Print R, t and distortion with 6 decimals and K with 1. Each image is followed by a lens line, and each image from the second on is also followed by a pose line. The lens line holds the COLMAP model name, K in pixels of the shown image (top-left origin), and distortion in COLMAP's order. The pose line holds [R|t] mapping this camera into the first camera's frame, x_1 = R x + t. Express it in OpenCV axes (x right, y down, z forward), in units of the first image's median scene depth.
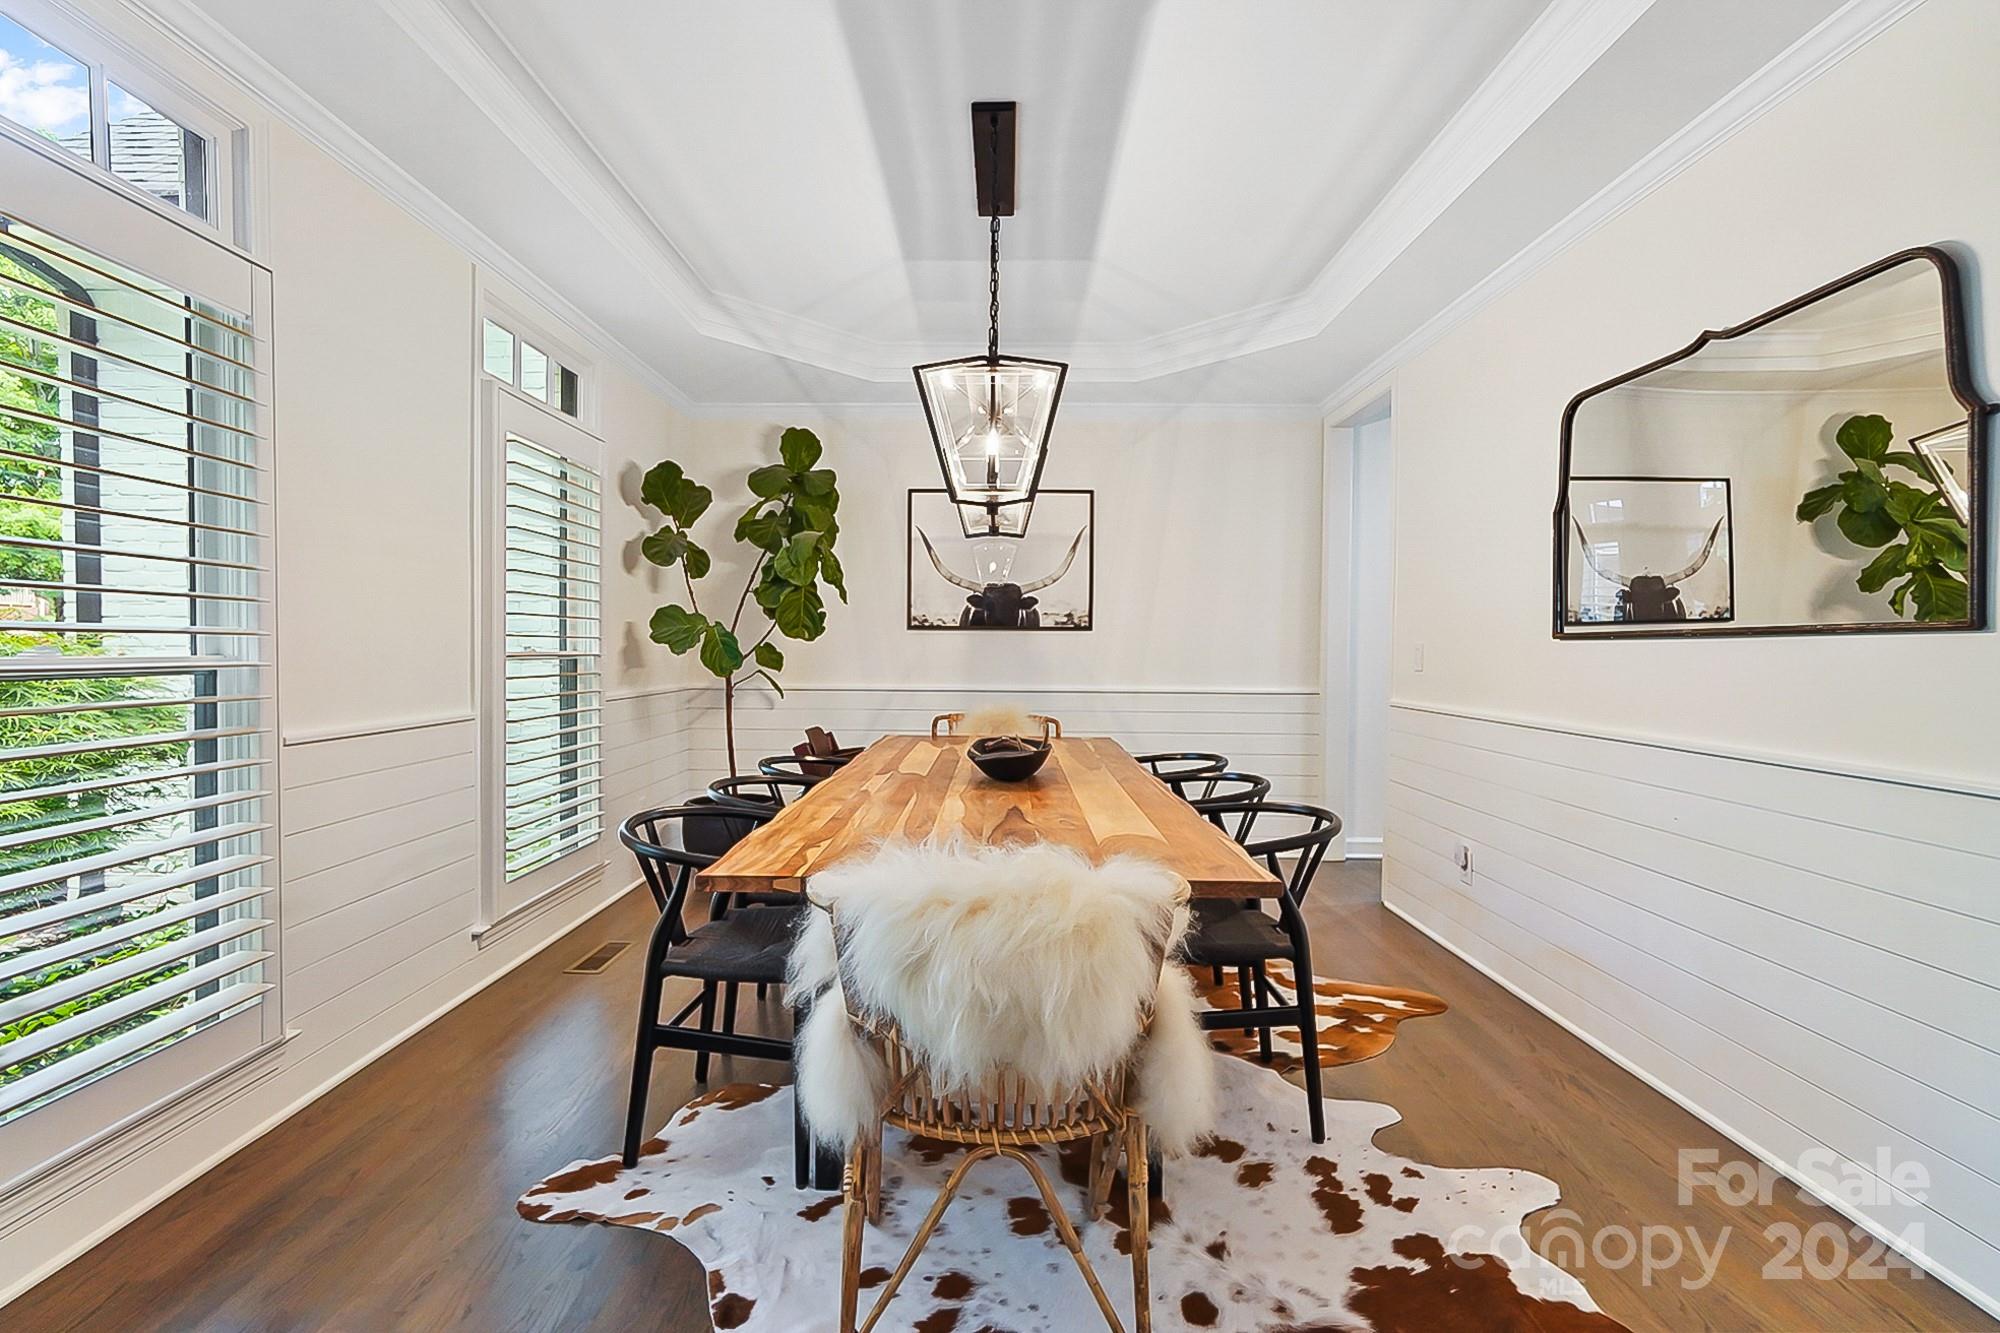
lens RADIAL K [[881.6, 0, 999.0], [0, 881.6, 652.4], [0, 0, 1]] dist [-0.003393, 0.001923]
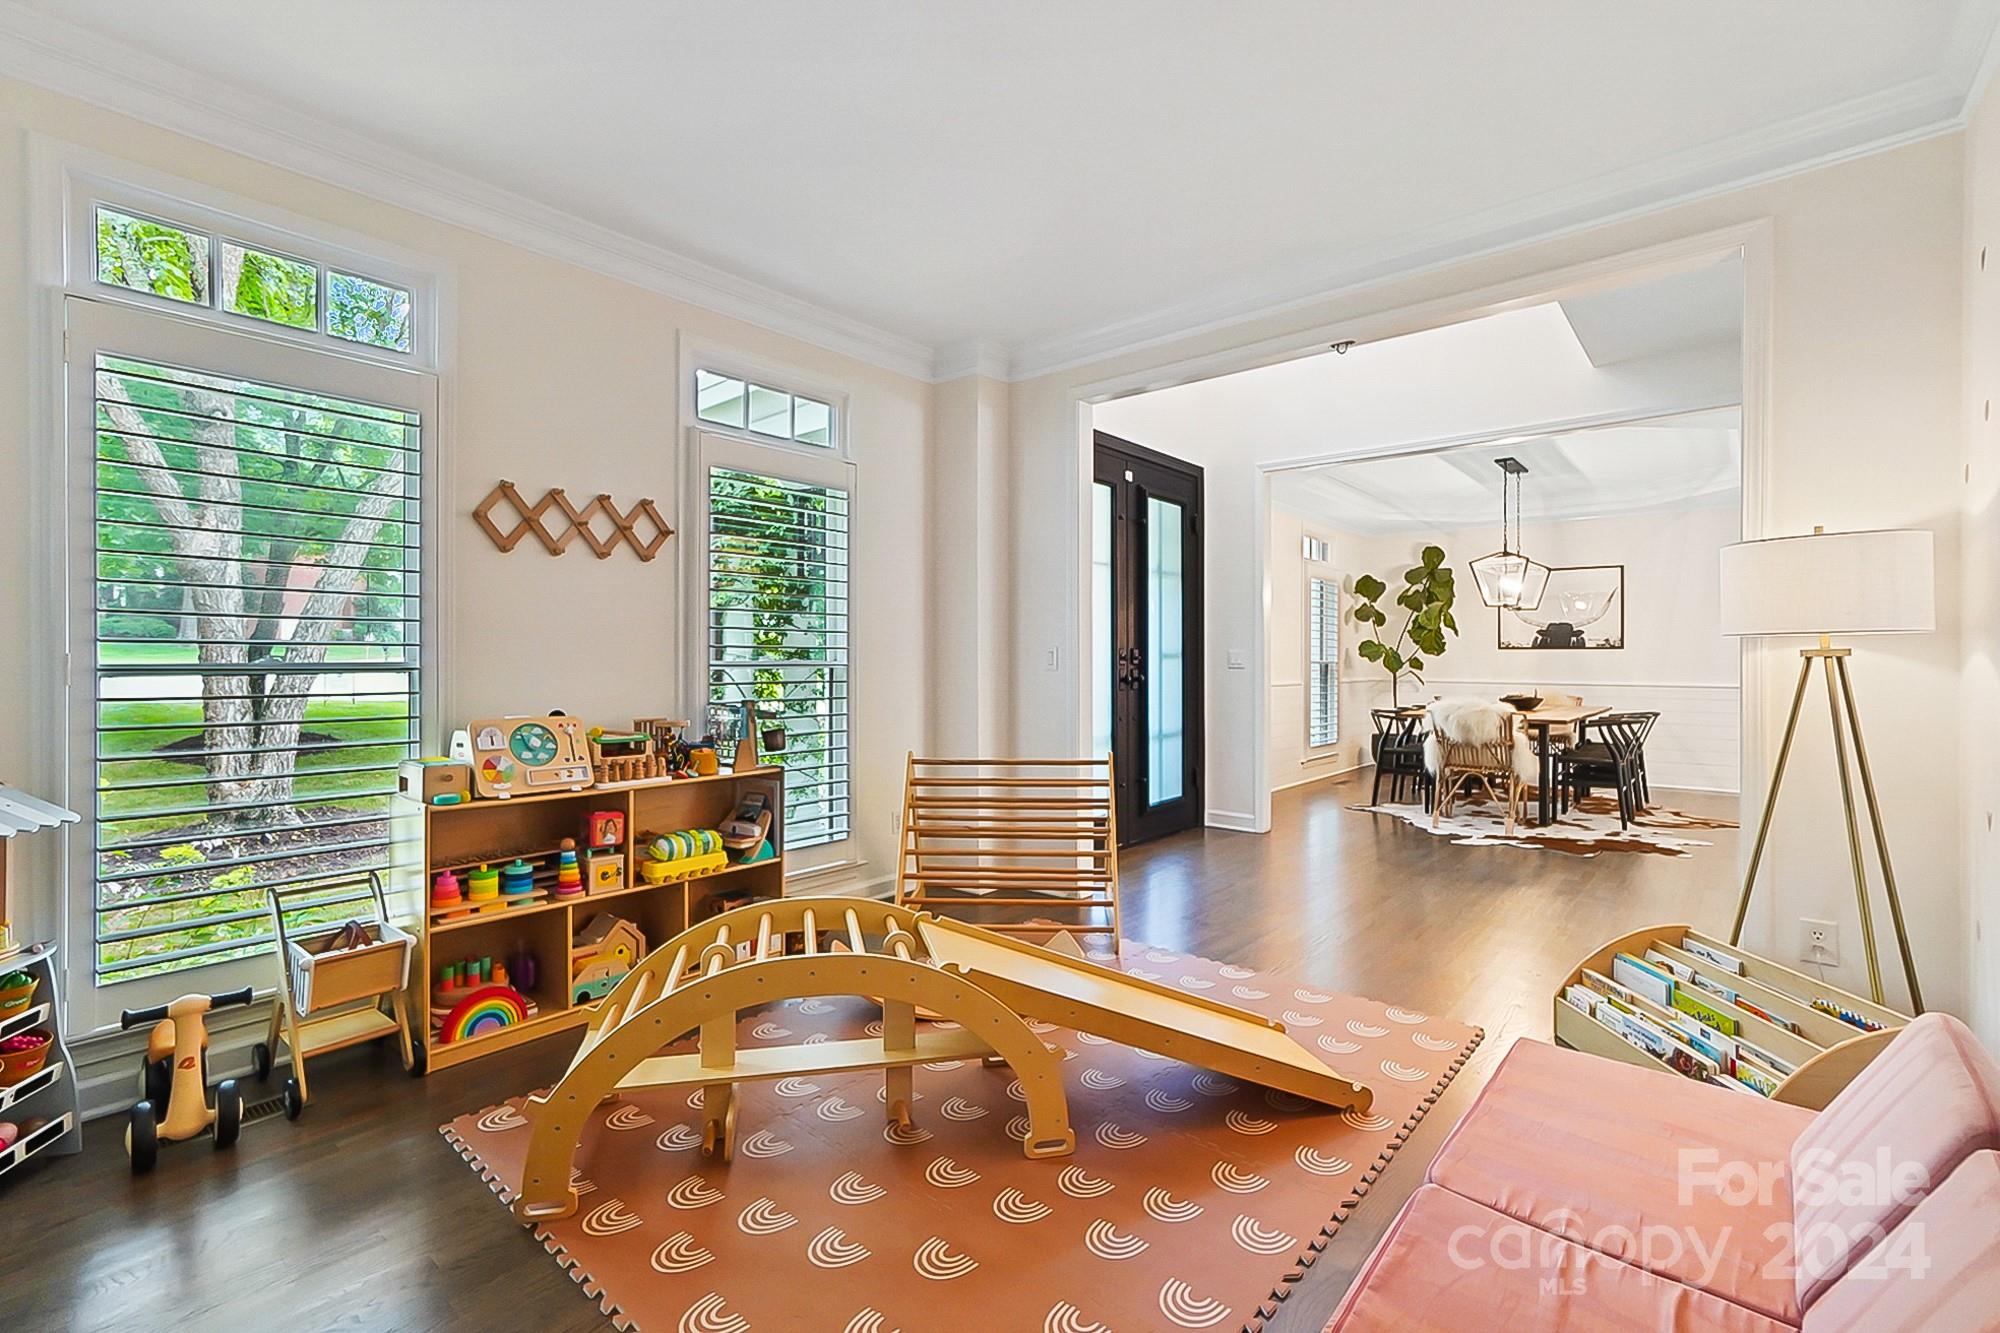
lens RADIAL K [[881.6, 0, 995.4], [0, 881.6, 651.8], [0, 0, 1]] dist [-0.003393, 0.001923]
pose [[0.765974, -0.006097, -0.642842, 0.305153], [-0.004025, 0.999890, -0.014279, 0.010420], [0.642859, 0.013525, 0.765865, -1.190899]]
